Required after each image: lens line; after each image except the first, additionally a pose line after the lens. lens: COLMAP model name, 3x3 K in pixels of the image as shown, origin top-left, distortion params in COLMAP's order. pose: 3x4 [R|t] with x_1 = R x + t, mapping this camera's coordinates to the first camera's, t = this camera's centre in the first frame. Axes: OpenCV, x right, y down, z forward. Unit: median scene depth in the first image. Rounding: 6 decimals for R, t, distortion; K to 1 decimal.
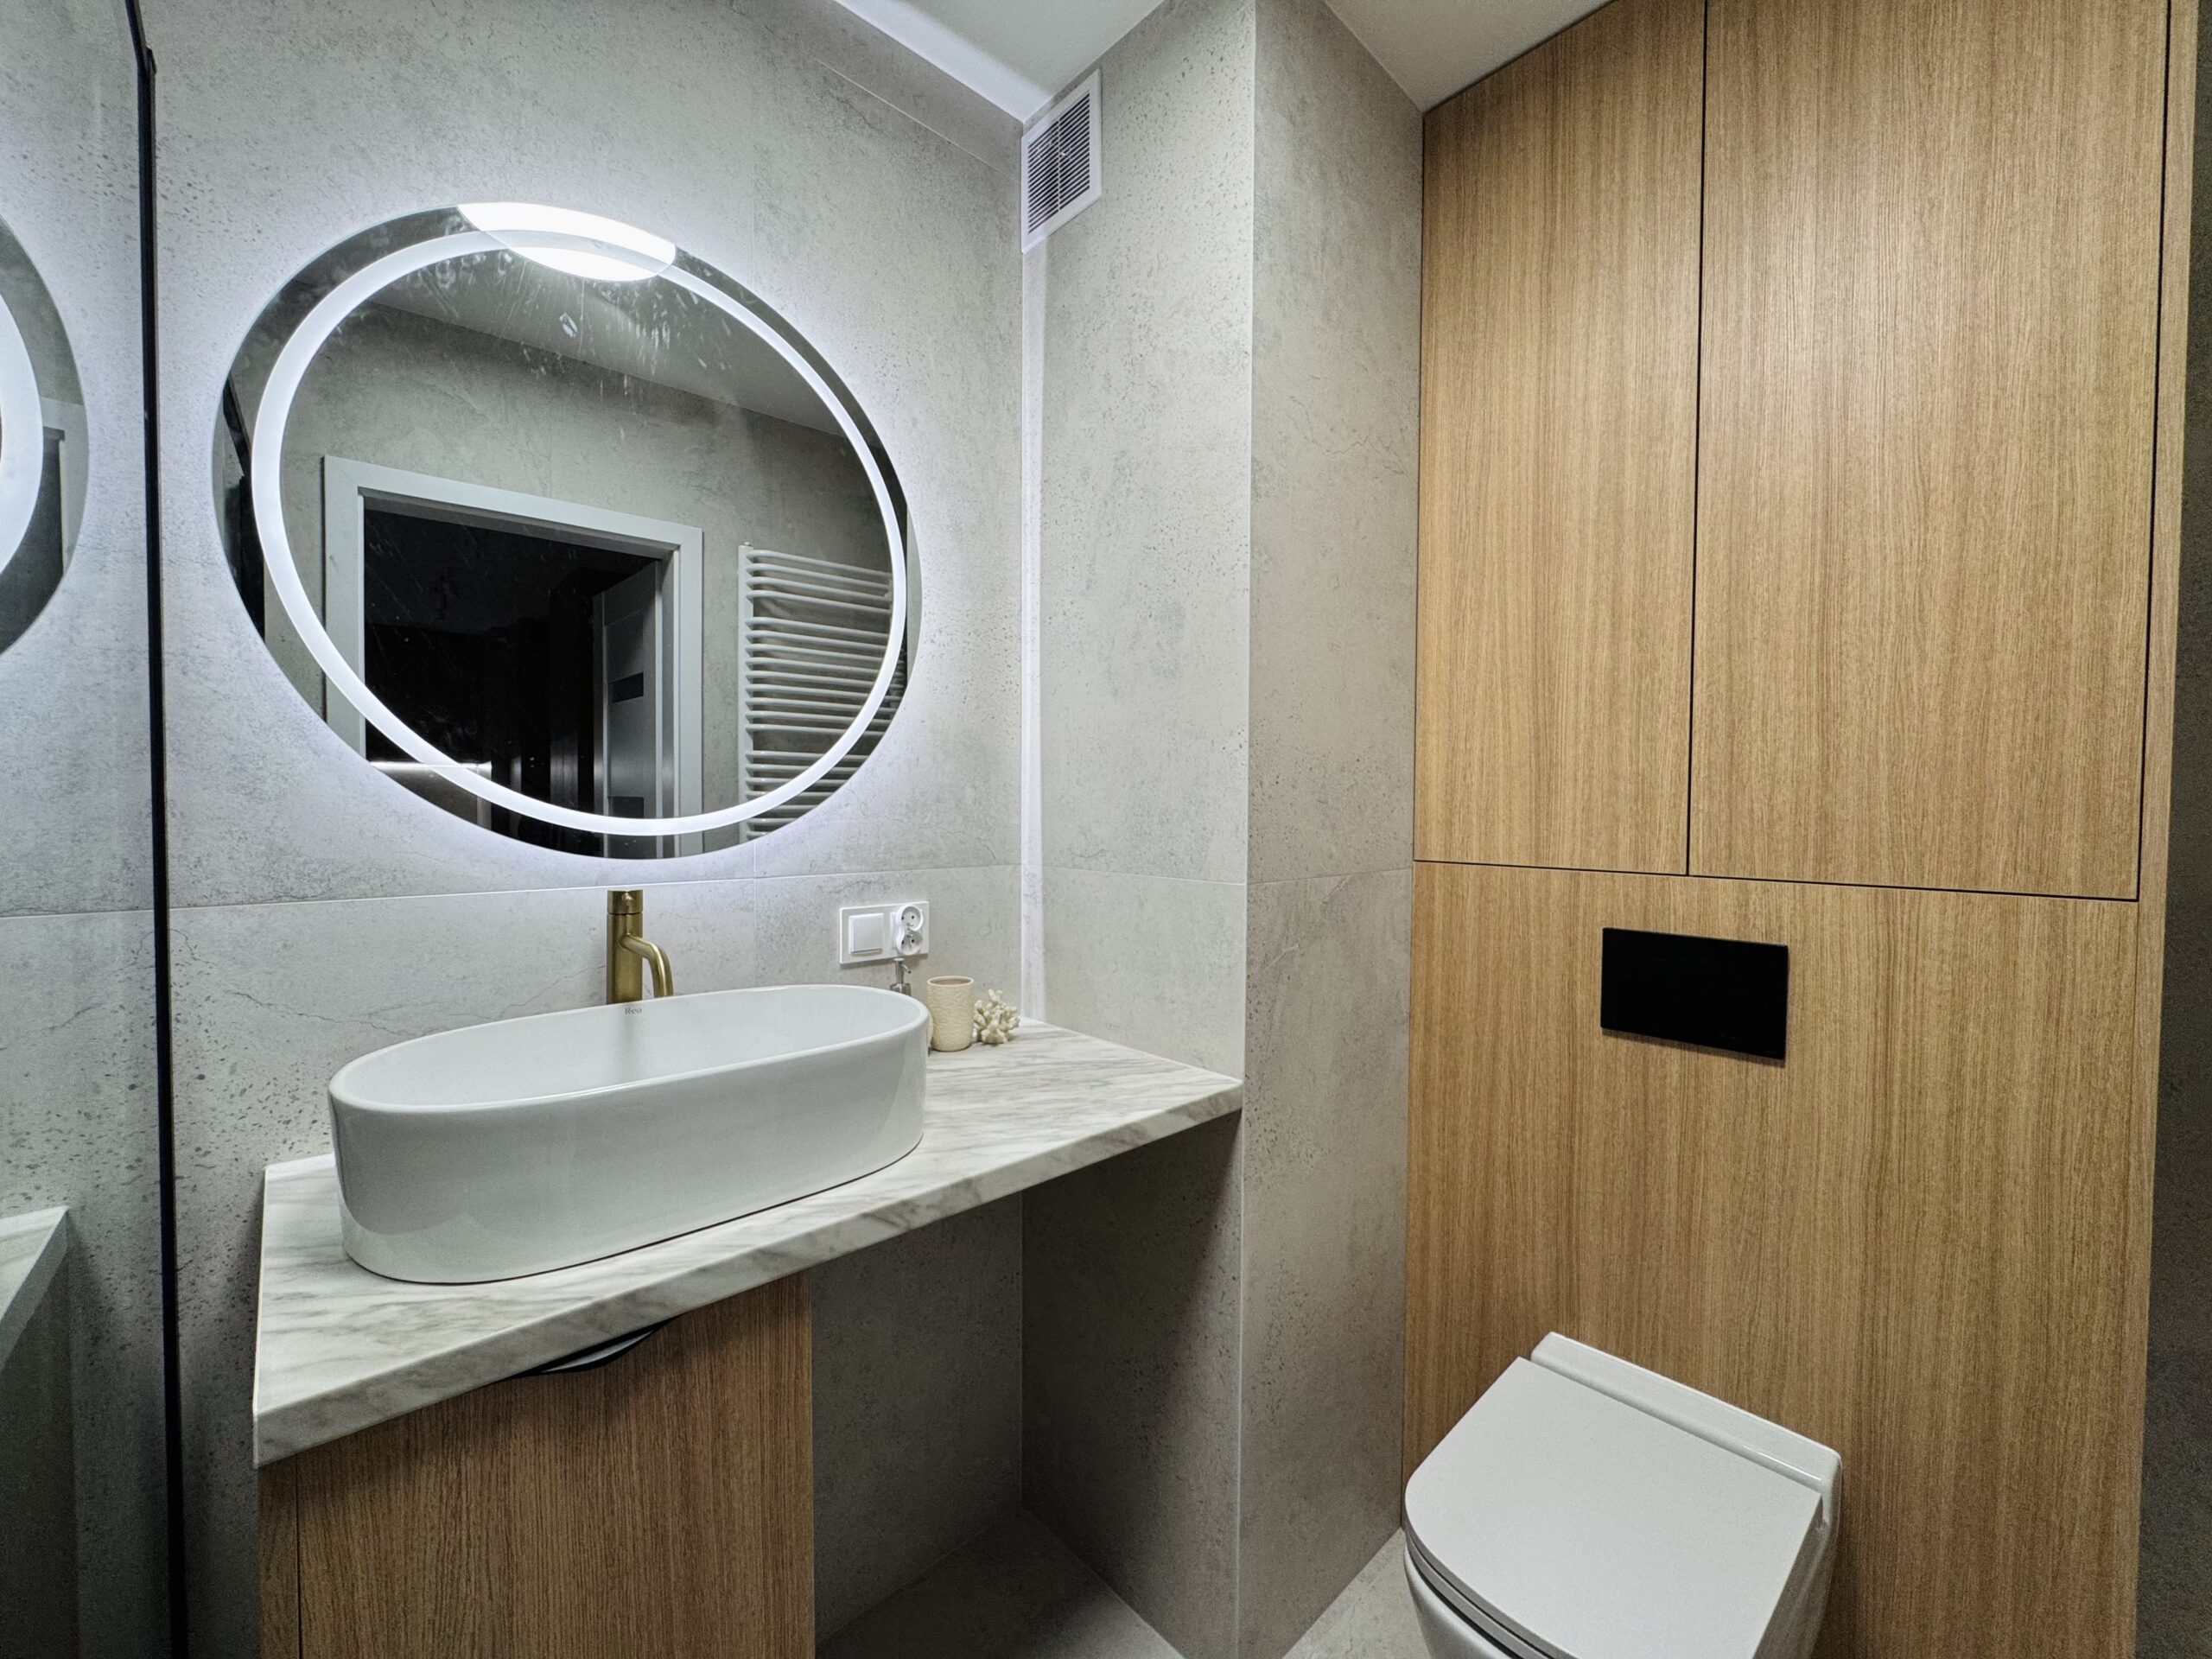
lens RADIAL K [[883.7, 0, 1102.3], [0, 883.7, 824.1], [0, 0, 1]] dist [-0.008027, 0.000531]
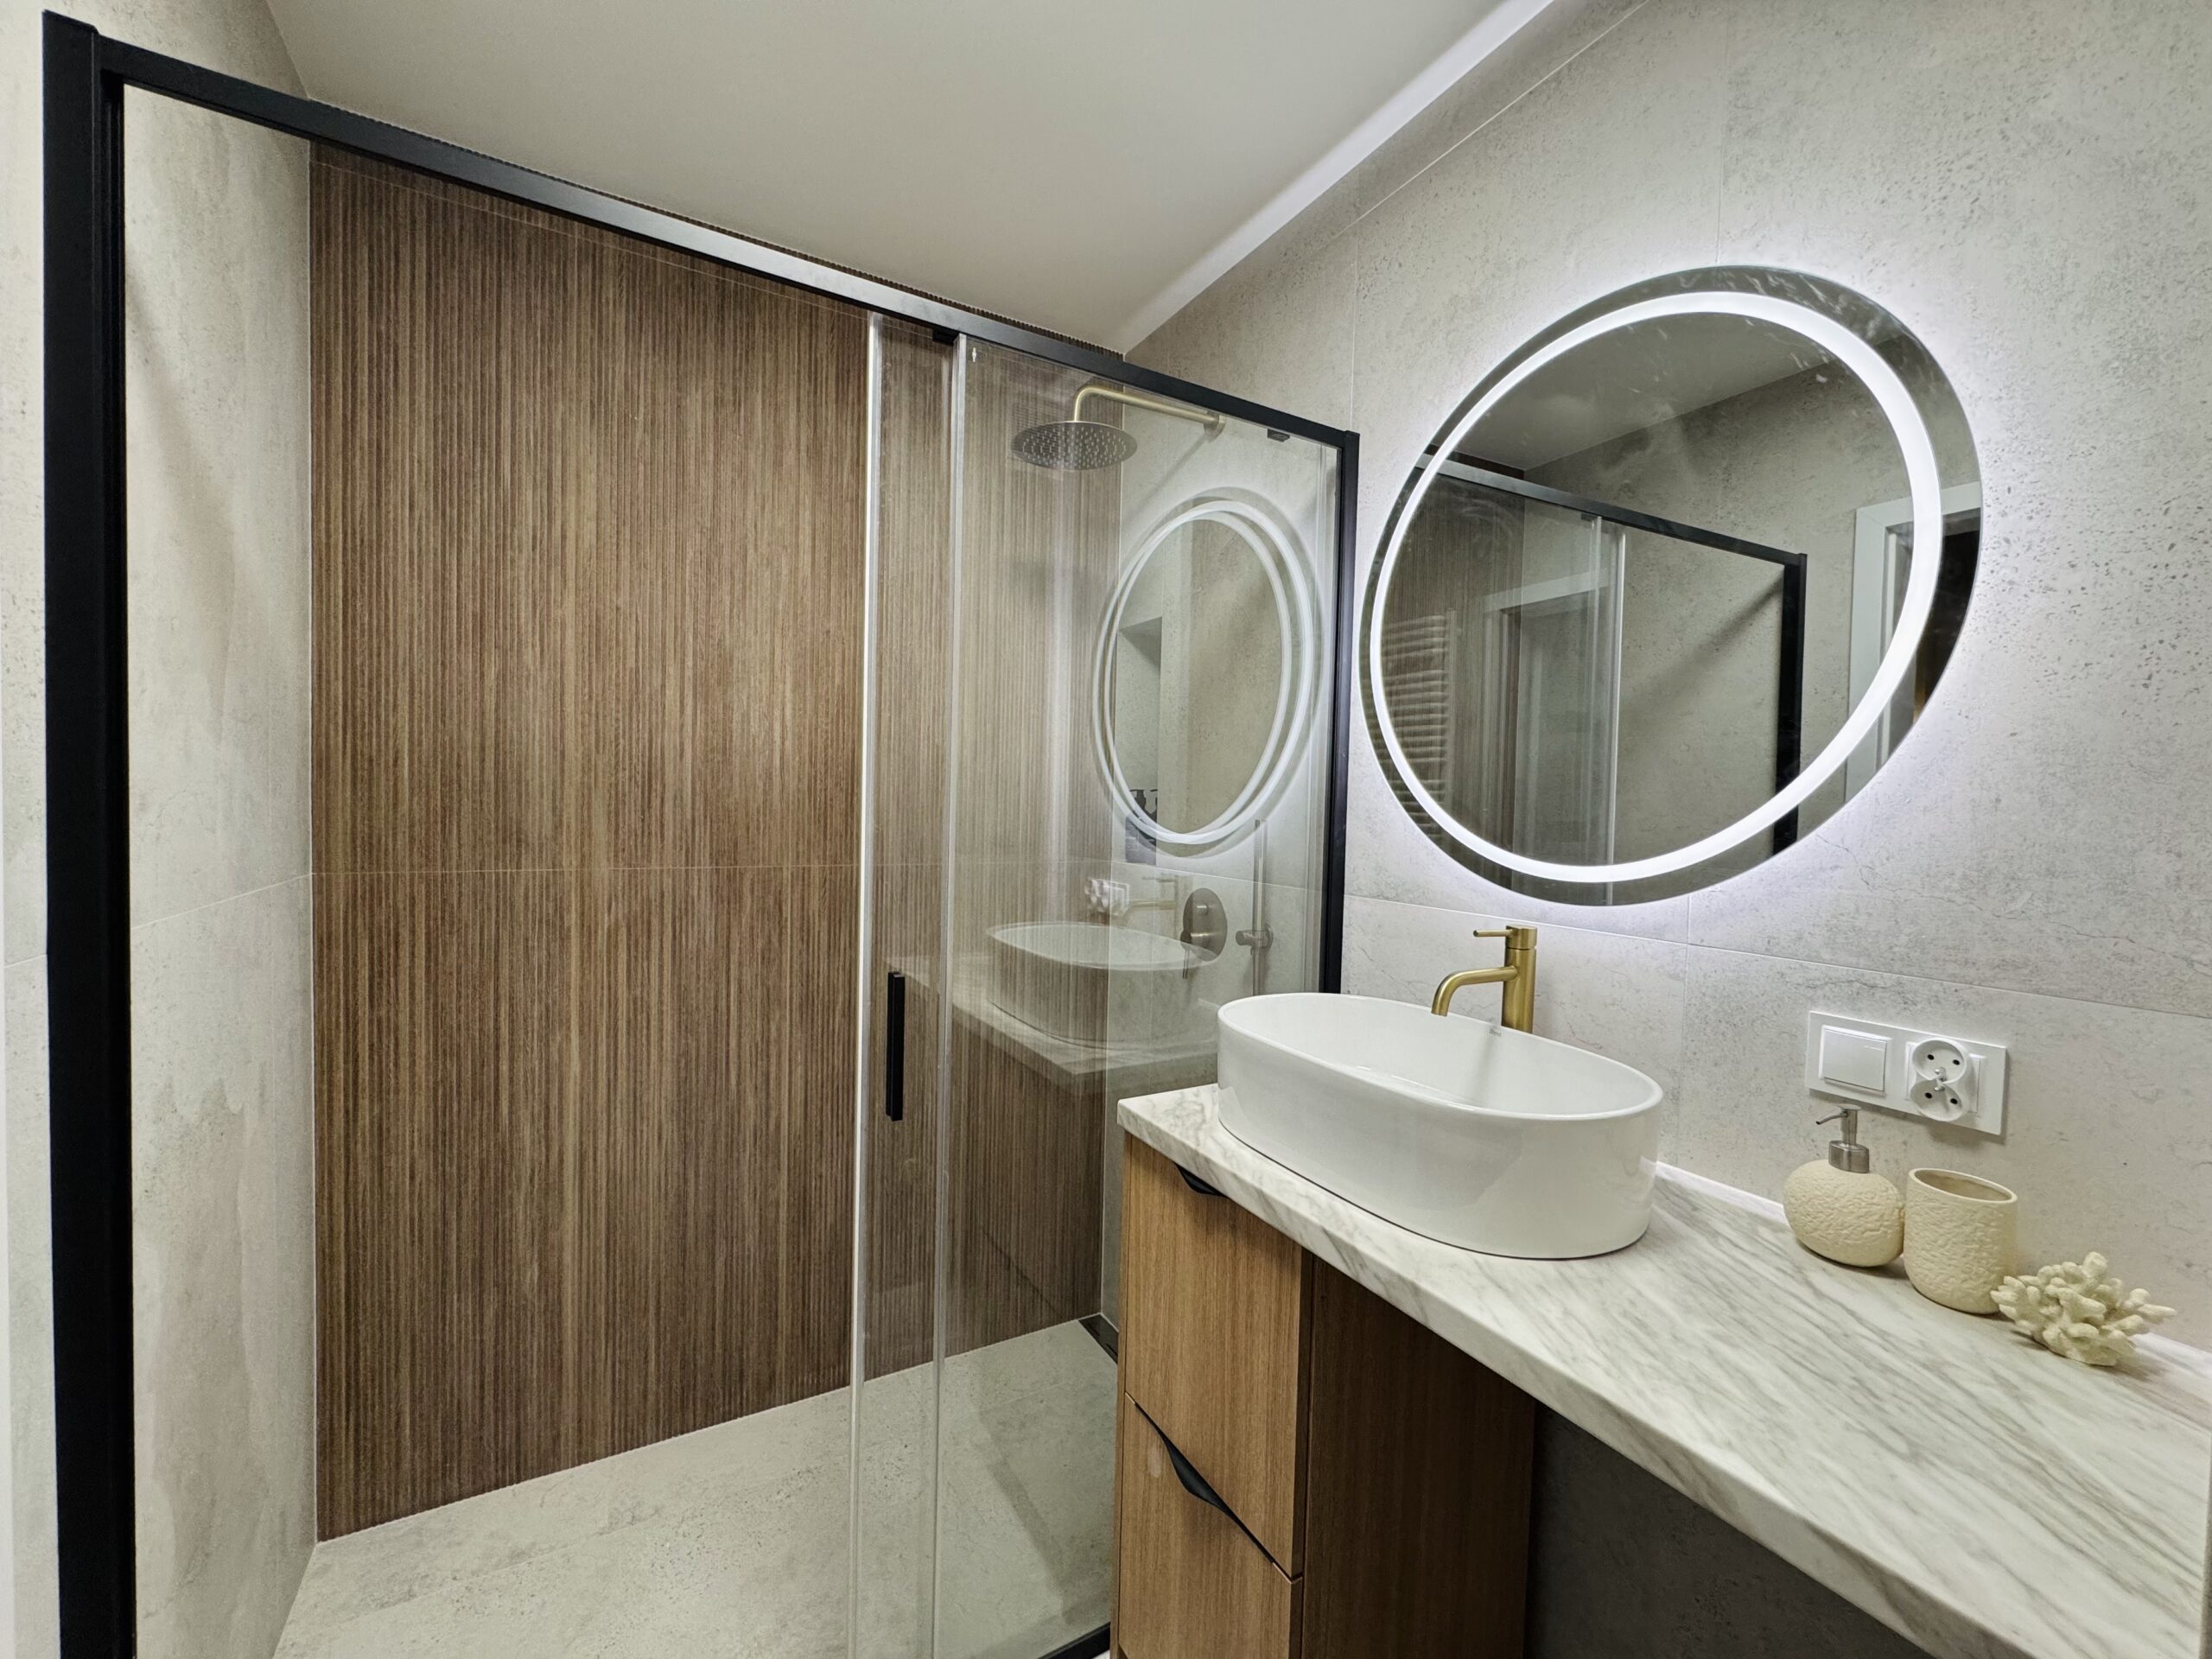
lens RADIAL K [[883.7, 0, 1102.3], [0, 883.7, 824.1], [0, 0, 1]] dist [-0.008027, 0.000531]
pose [[-0.230903, 0.012415, -0.972897, 0.604281], [-0.051690, 0.998350, 0.025007, -0.050109], [0.971603, 0.056063, -0.229881, 0.682119]]
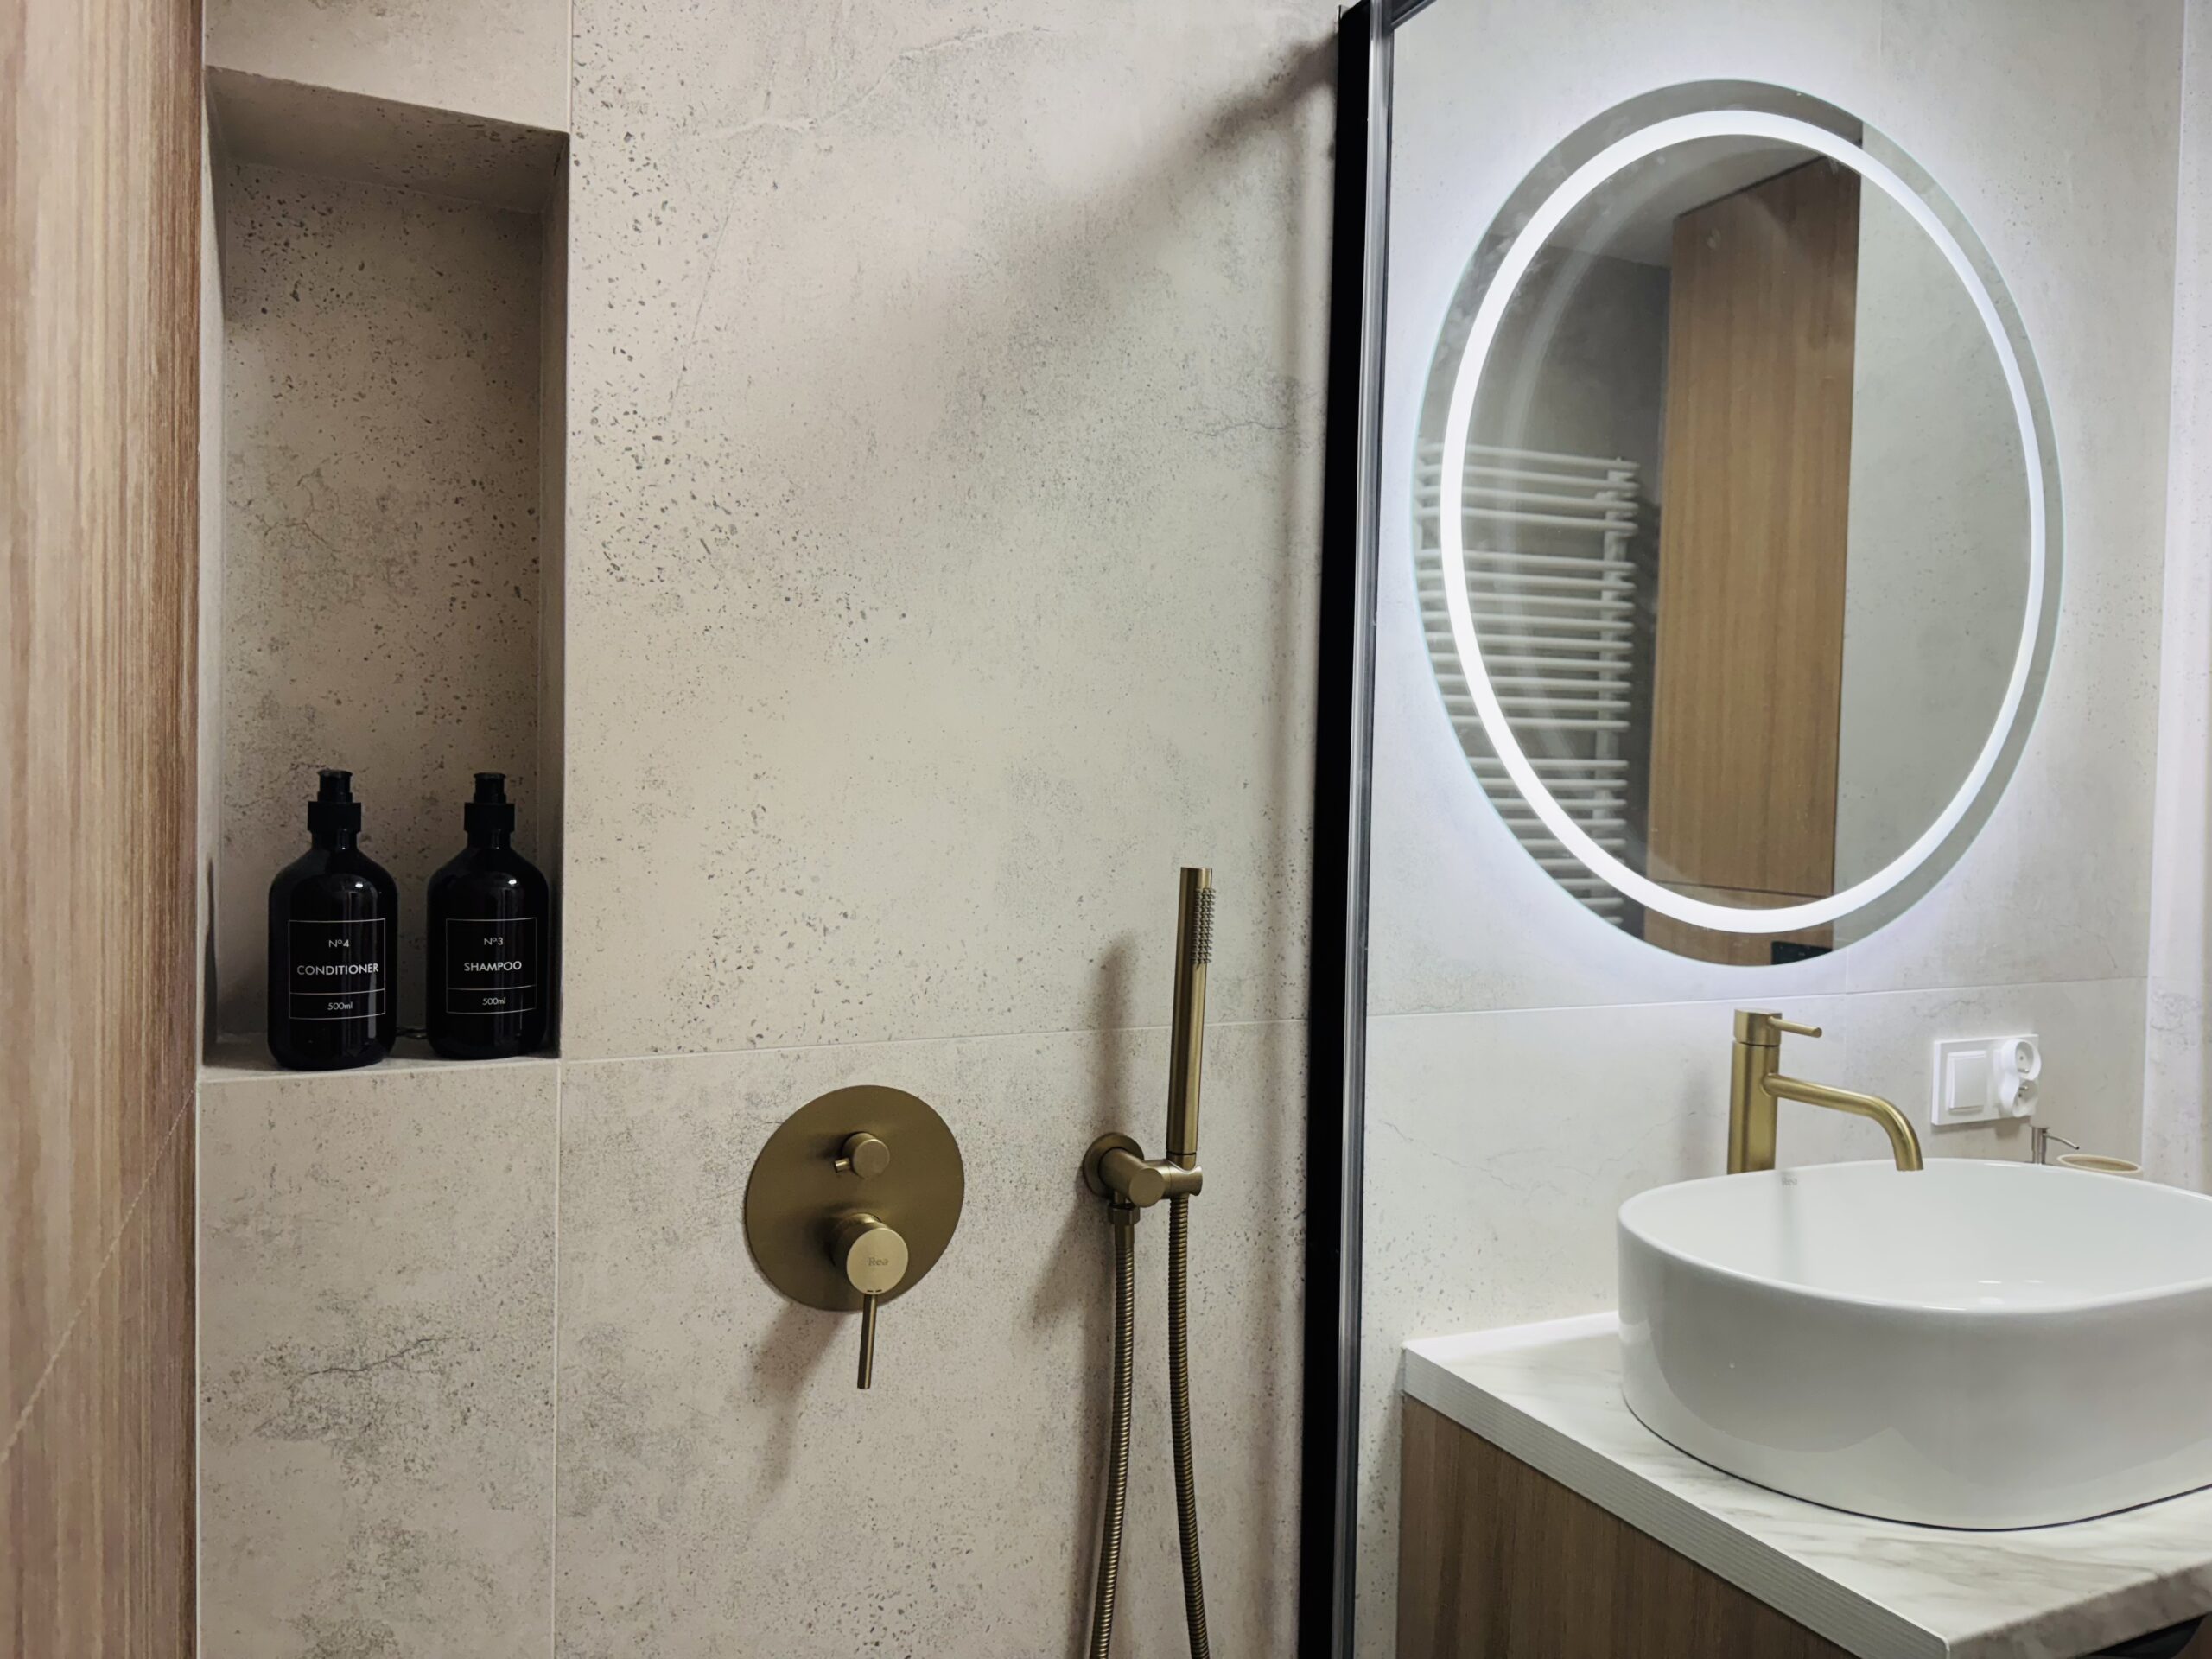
lens RADIAL K [[1577.8, 0, 1096.6], [0, 1577.8, 820.3], [0, 0, 1]] dist [0.037194, -0.041998]
pose [[0.954350, 0.019285, -0.298066, -0.623712], [-0.021328, 0.999766, -0.003602, -0.059279], [0.297927, 0.009795, 0.954538, -0.369837]]
